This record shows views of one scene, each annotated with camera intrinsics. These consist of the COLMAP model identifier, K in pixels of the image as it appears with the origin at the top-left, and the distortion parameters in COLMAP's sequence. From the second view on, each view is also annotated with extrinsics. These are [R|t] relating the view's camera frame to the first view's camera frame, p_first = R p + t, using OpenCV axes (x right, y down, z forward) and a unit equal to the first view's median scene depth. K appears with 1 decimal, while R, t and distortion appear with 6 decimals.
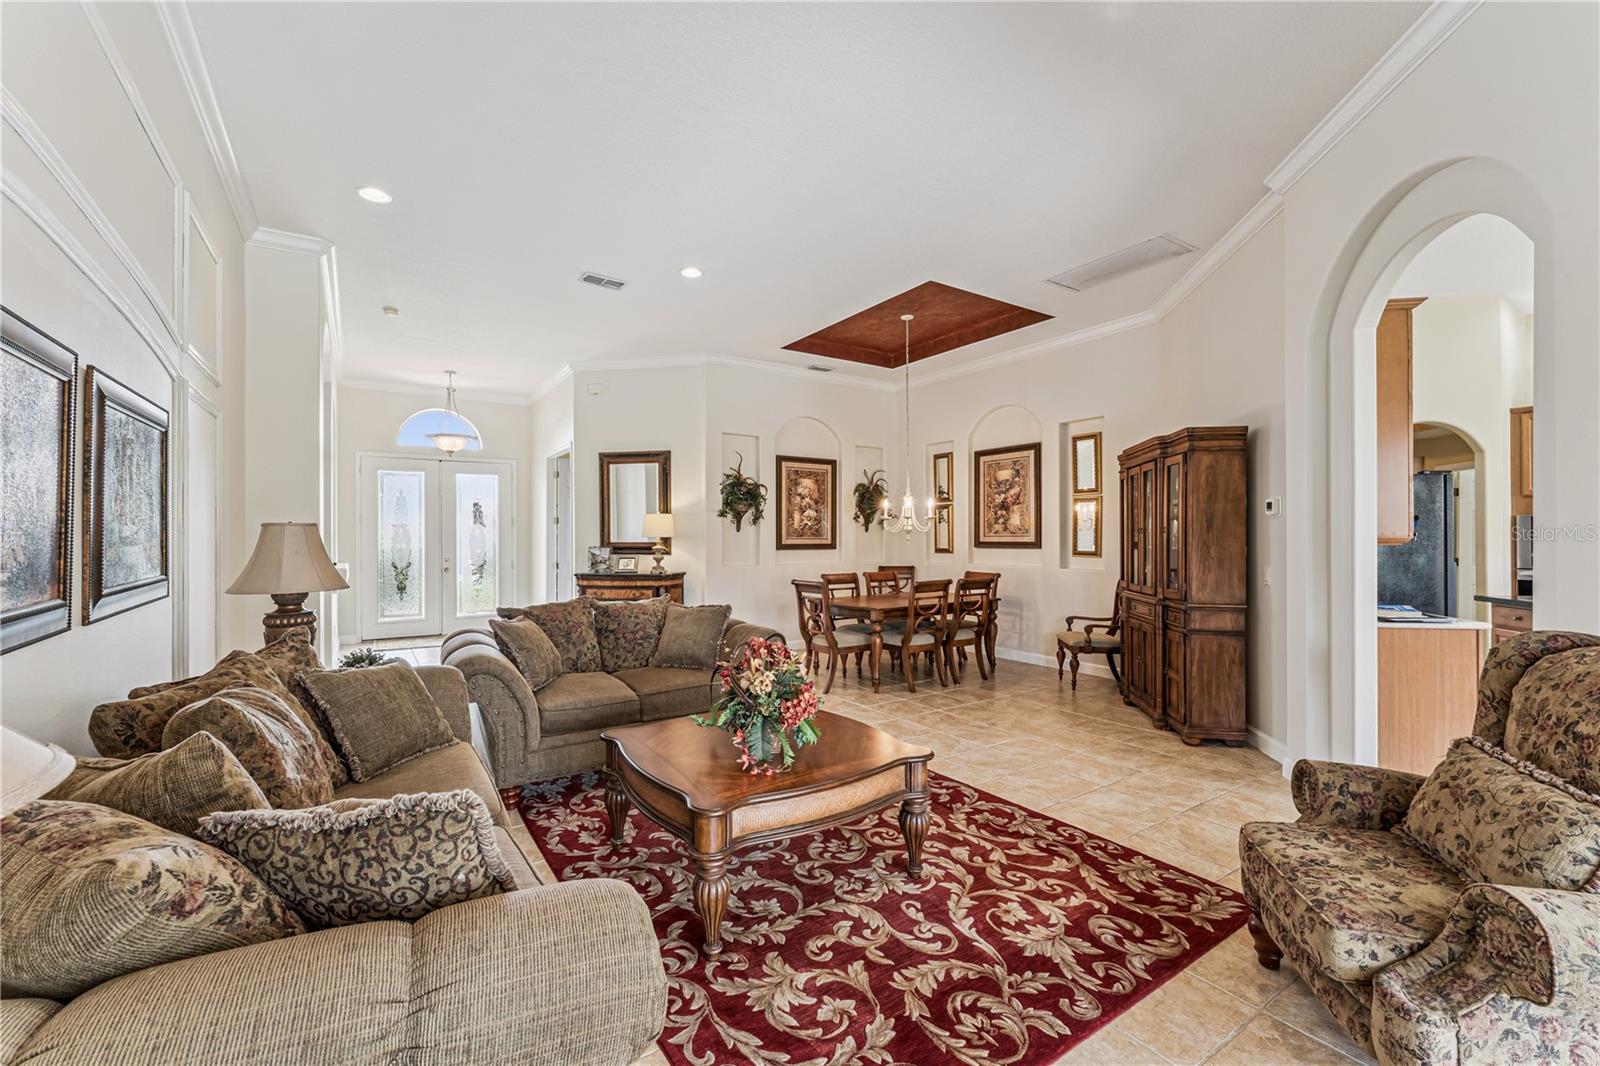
lens RADIAL K [[657.6, 0, 800.0], [0, 657.6, 533.0], [0, 0, 1]] dist [-0.000710, -0.000038]
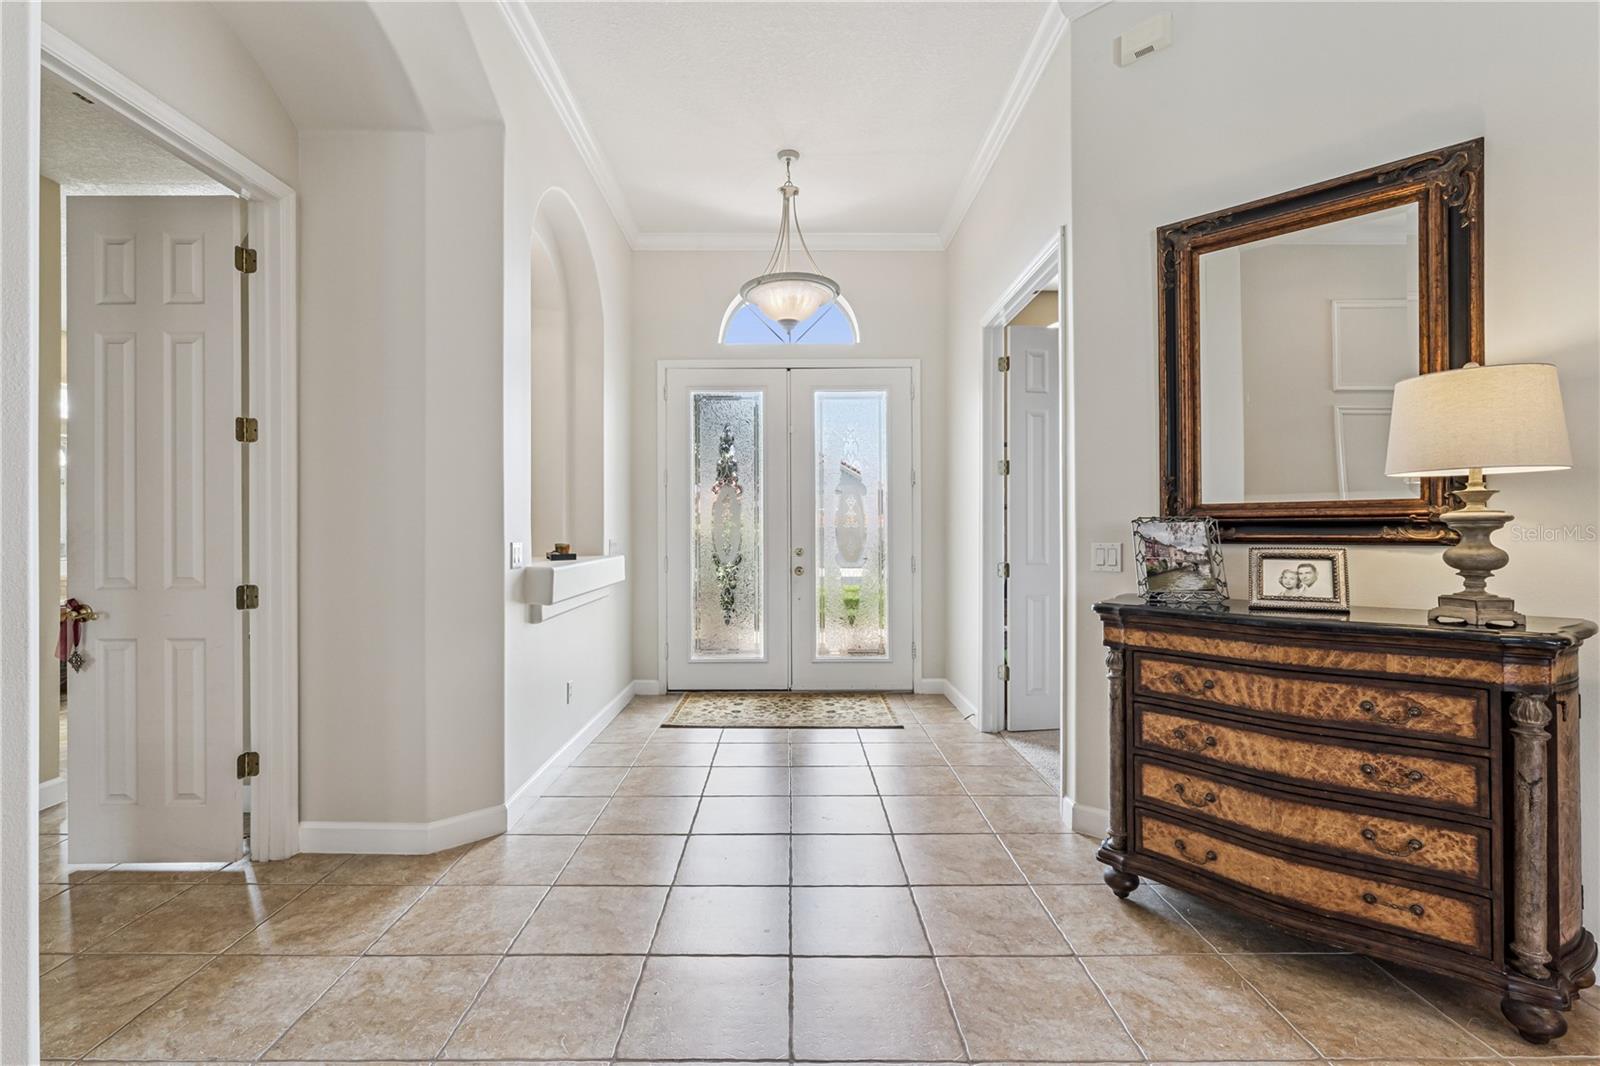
lens RADIAL K [[705.0, 0, 800.0], [0, 705.0, 533.0], [0, 0, 1]] dist [-0.001127, 0.000066]
pose [[0.839130, 0.001949, -0.543928, -0.269849], [0.003593, 0.999952, 0.009125, 0.024135], [0.543920, -0.009612, 0.839082, 0.625426]]
